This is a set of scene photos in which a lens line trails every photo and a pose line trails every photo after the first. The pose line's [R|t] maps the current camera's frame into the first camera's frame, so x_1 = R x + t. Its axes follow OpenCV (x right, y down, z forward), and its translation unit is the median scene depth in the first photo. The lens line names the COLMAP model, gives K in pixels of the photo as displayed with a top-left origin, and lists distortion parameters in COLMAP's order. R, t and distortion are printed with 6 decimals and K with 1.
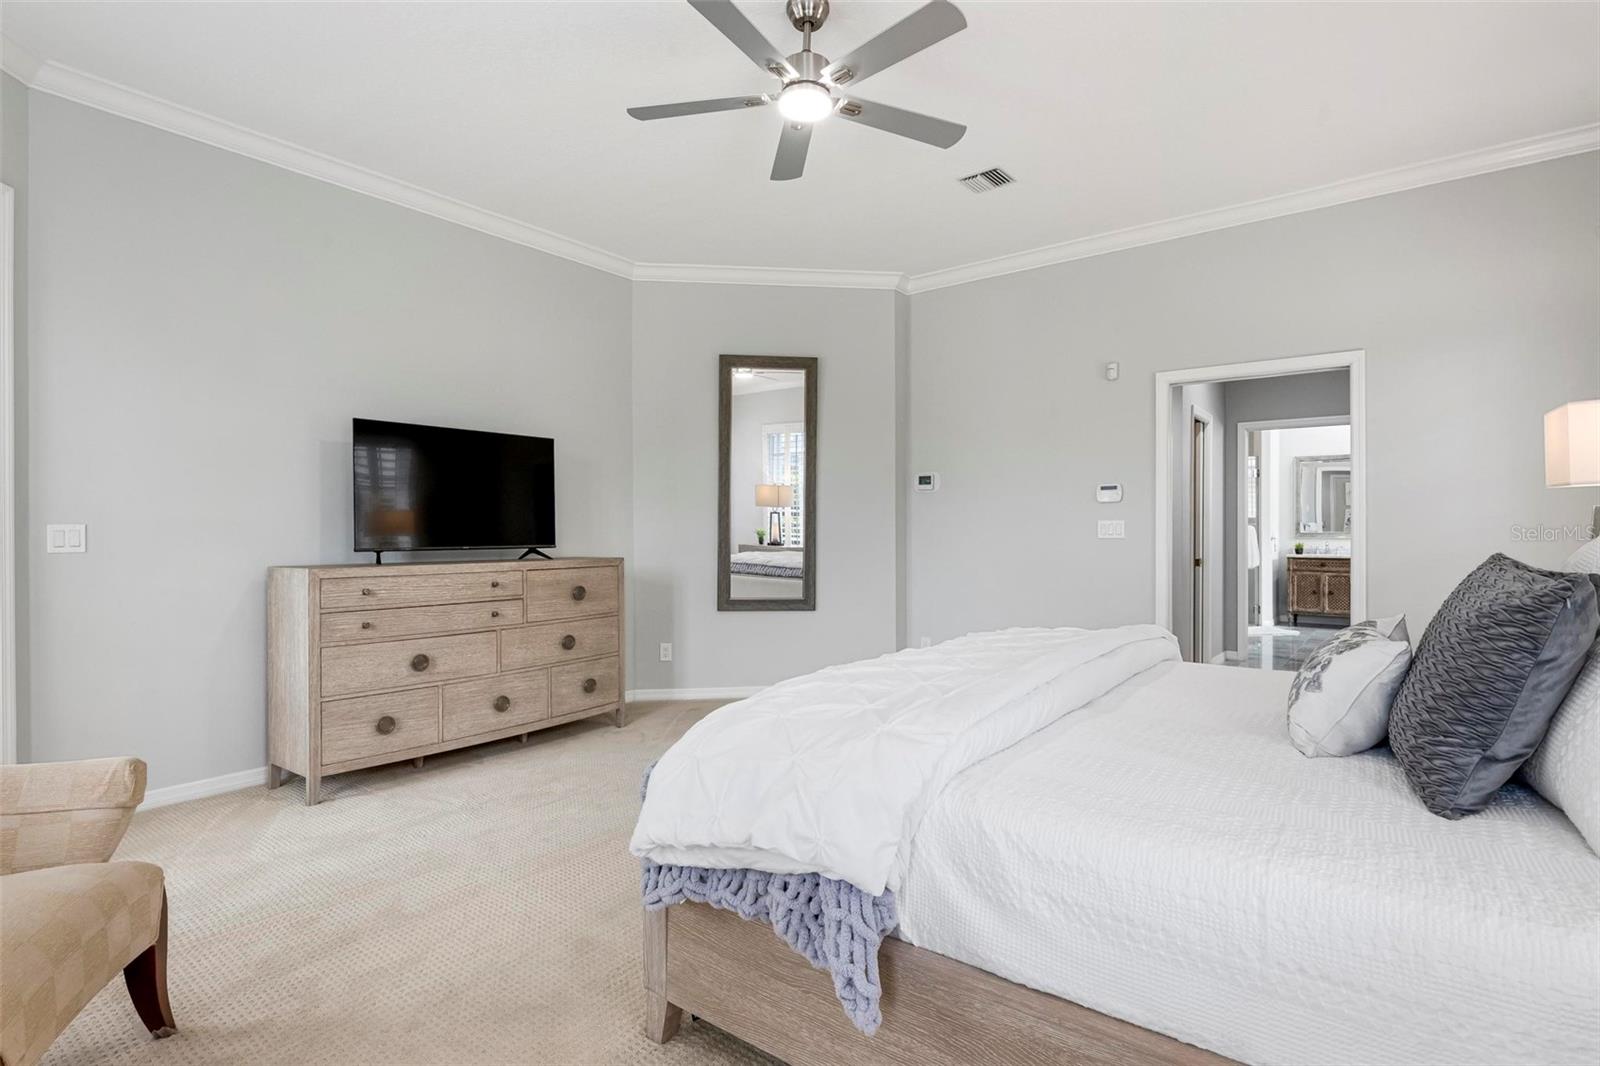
lens RADIAL K [[852.6, 0, 800.0], [0, 852.6, 533.0], [0, 0, 1]] dist [-0.002864, -0.000750]
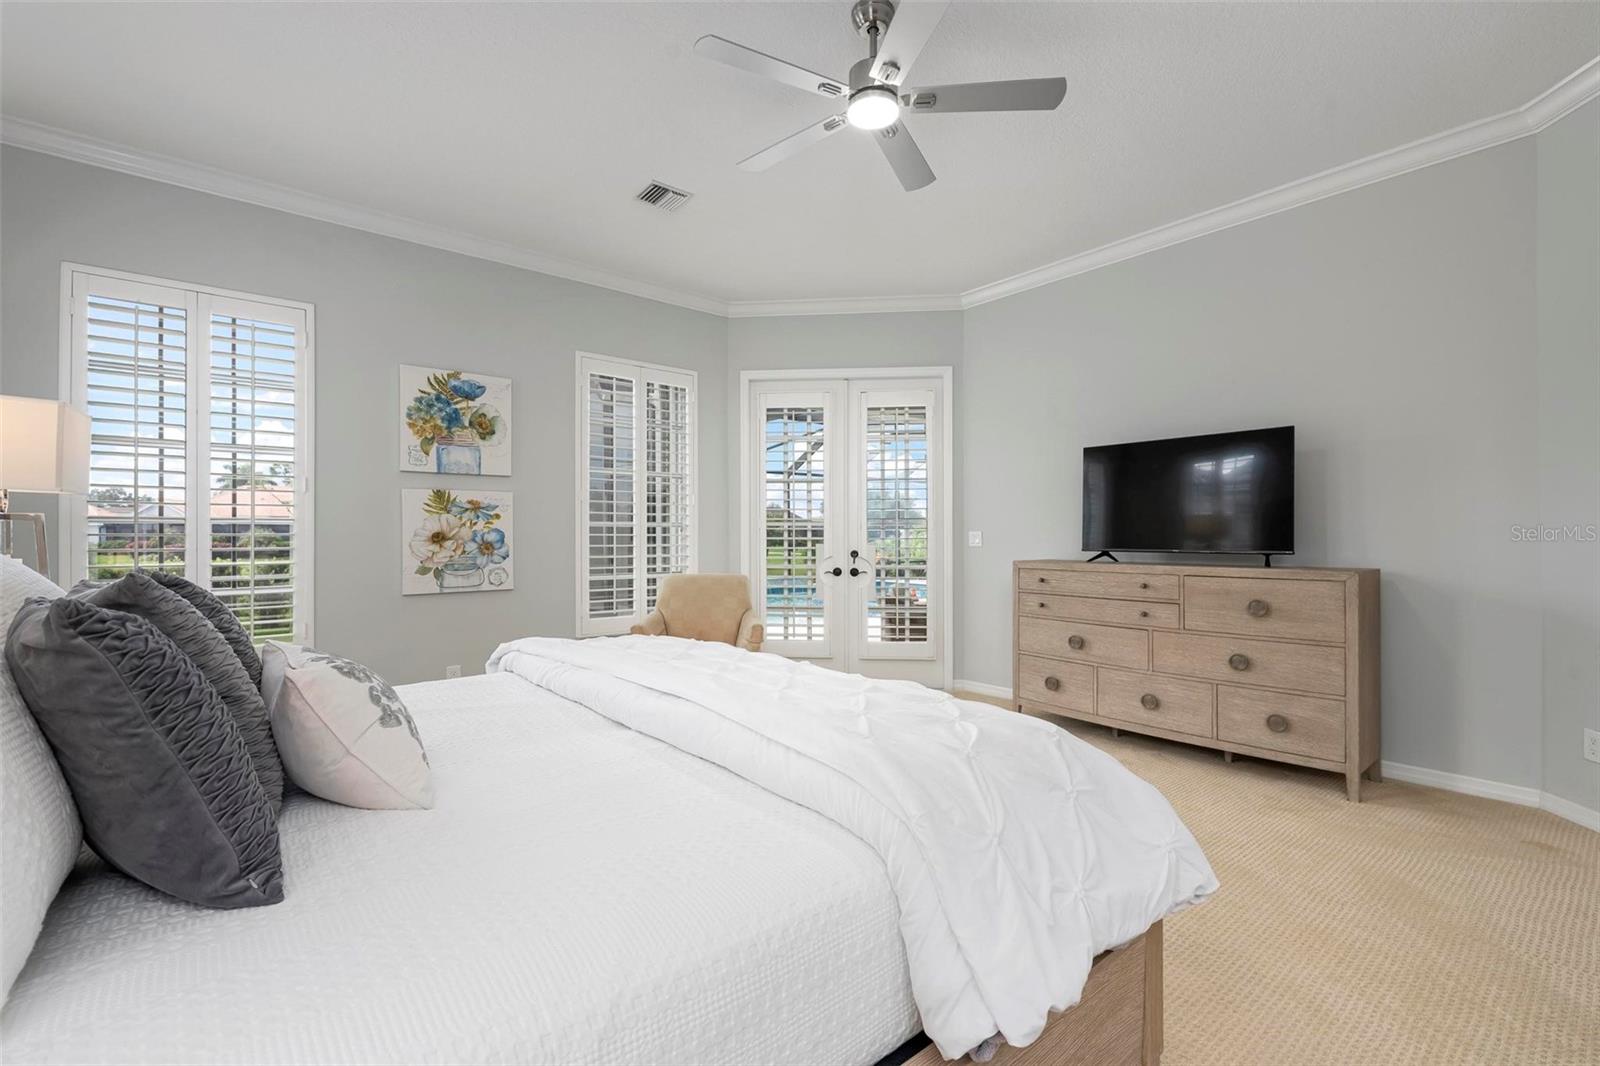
lens RADIAL K [[704.0, 0, 800.0], [0, 704.0, 533.0], [0, 0, 1]] dist [0.002944, 0.000473]
pose [[-0.255624, -0.000512, -0.966776, 0.589629], [-0.000777, 1.000000, -0.000324, -0.004165], [0.966776, 0.000668, -0.255624, 0.811332]]
